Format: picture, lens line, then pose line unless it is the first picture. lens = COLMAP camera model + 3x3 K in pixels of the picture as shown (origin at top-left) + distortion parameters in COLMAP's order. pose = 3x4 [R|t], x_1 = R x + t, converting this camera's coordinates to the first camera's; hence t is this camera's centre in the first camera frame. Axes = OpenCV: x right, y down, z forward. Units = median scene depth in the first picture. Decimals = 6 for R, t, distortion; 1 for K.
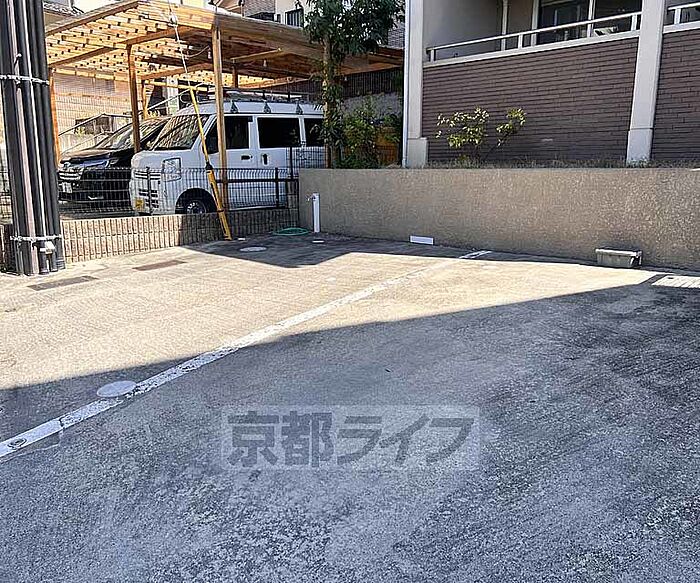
lens RADIAL K [[590.5, 0, 349.2], [0, 590.5, 293.9], [0, 0, 1]] dist [0.017837, -0.000619]
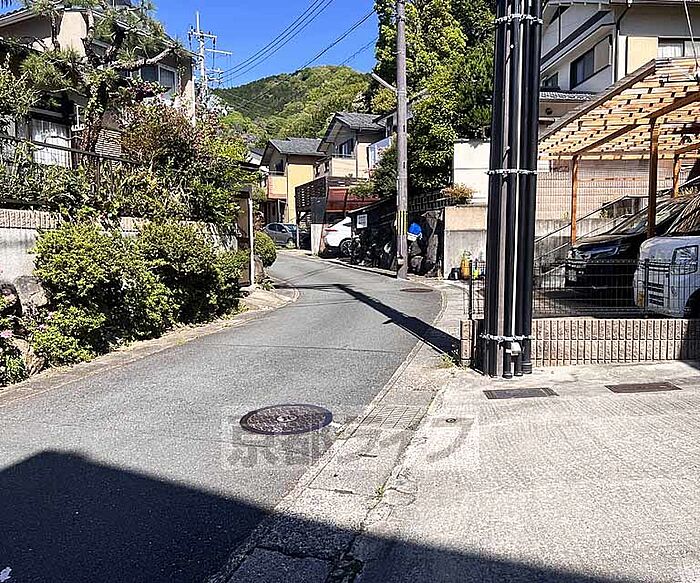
lens RADIAL K [[590.5, 0, 349.2], [0, 590.5, 293.9], [0, 0, 1]] dist [0.017837, -0.000619]
pose [[0.662442, 0.044951, -0.747764, -0.001973], [-0.141567, 0.987723, -0.066038, -0.052535], [0.735615, 0.149605, 0.660673, 0.162357]]
